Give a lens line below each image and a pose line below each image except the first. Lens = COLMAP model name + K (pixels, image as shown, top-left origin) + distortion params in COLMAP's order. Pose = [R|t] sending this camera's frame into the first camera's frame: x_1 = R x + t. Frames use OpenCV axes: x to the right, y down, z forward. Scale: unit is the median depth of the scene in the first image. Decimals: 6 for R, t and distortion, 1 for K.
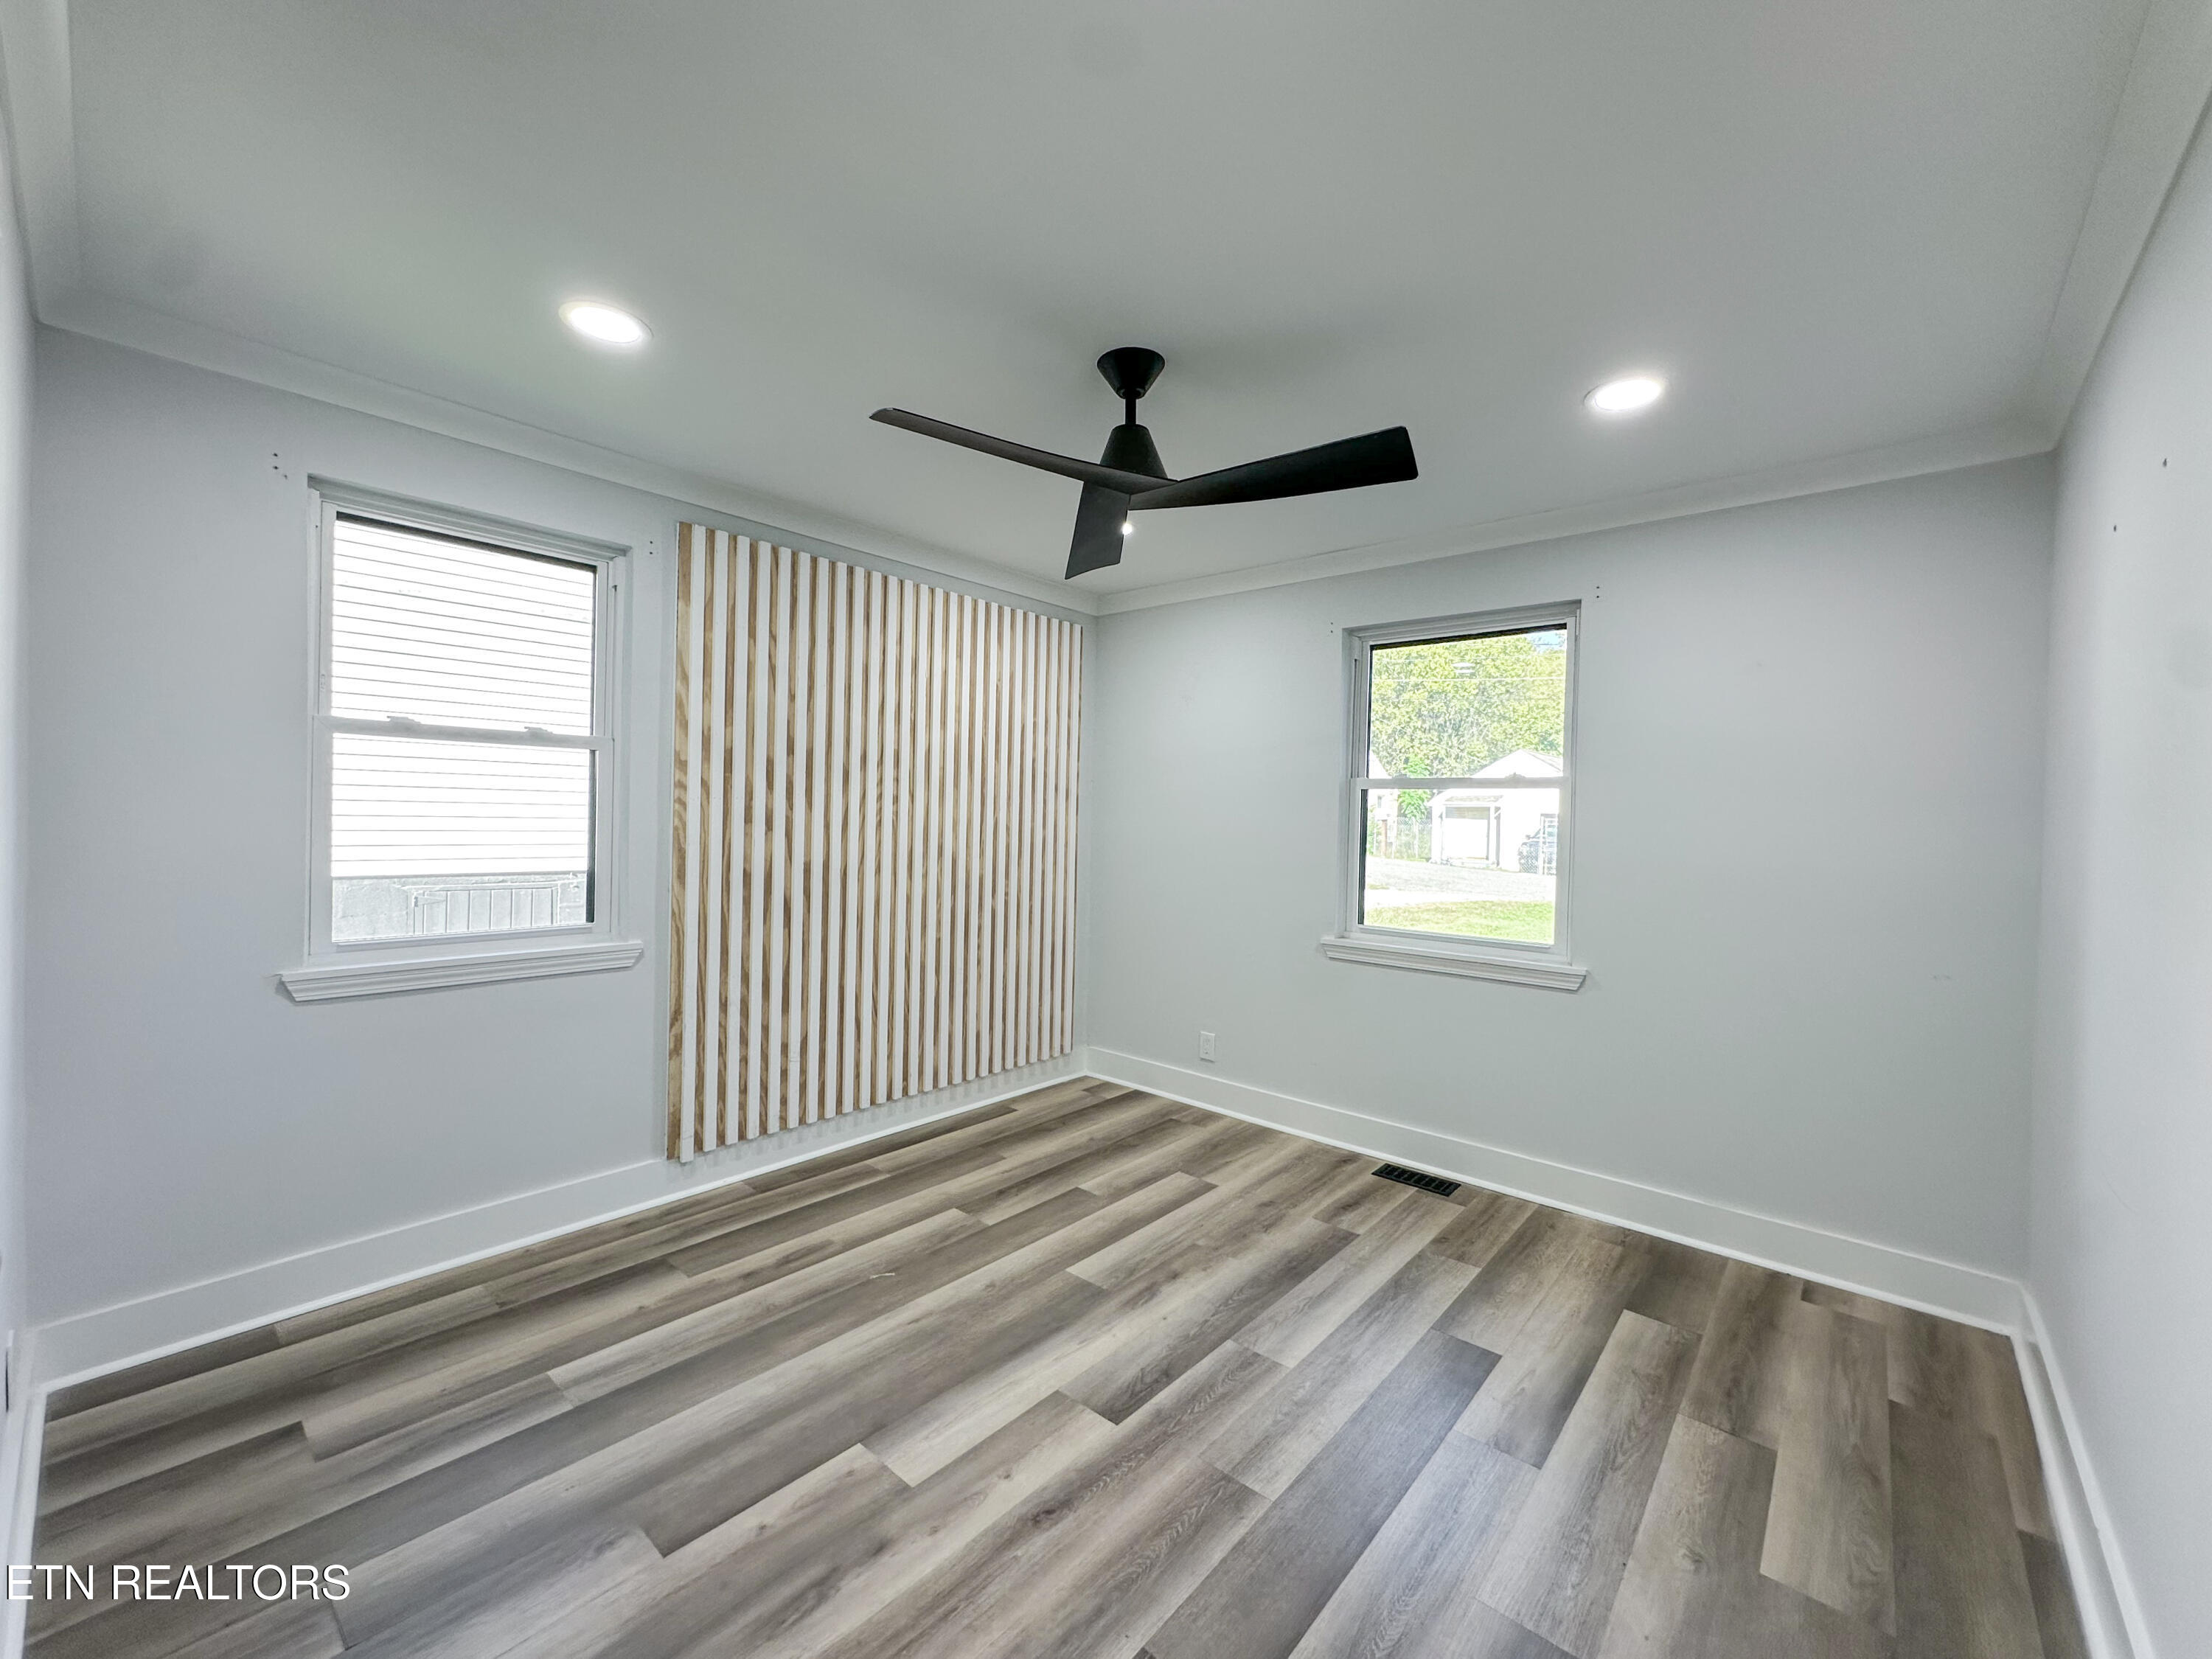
lens RADIAL K [[889.0, 0, 1113.2], [0, 889.0, 838.5], [0, 0, 1]] dist [-0.009643, 0.001315]
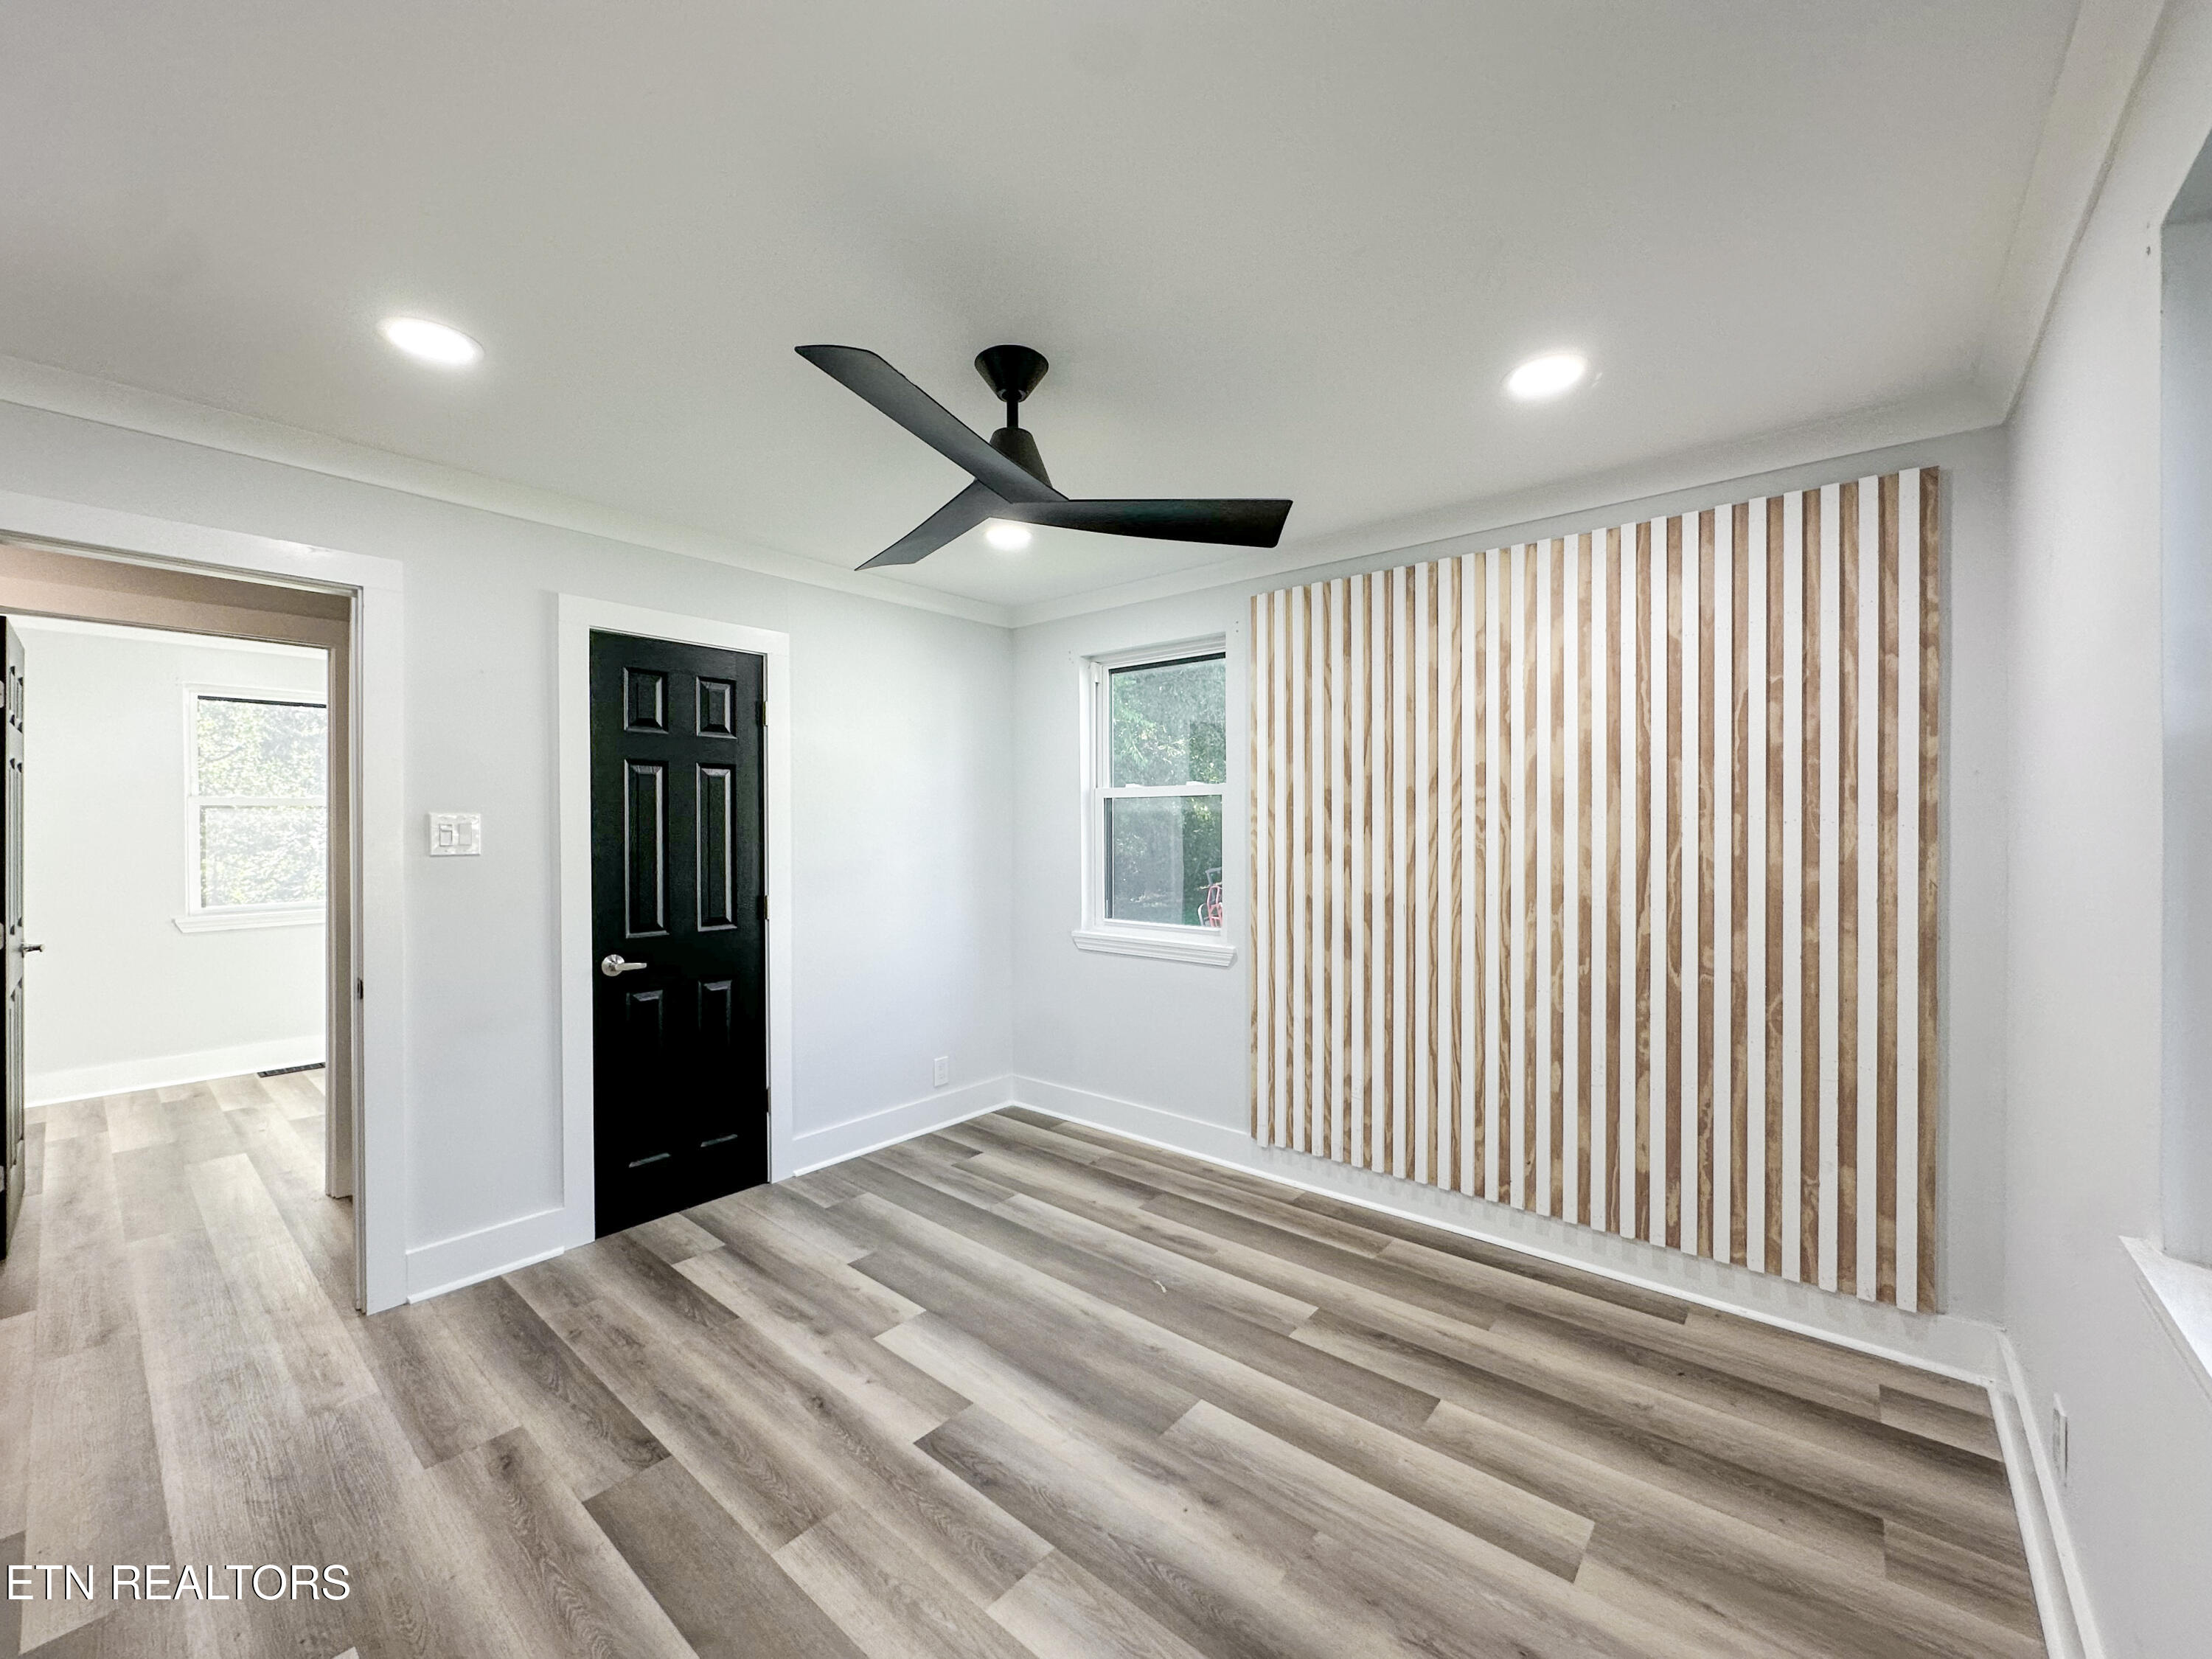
lens RADIAL K [[889.0, 0, 1097.2], [0, 889.0, 830.3], [0, 0, 1]] dist [-0.009643, 0.001315]
pose [[-0.000493, -0.015170, -0.999885, 0.760565], [-0.024534, 0.999584, -0.015154, -0.023625], [0.999699, 0.024524, -0.000865, 0.879618]]
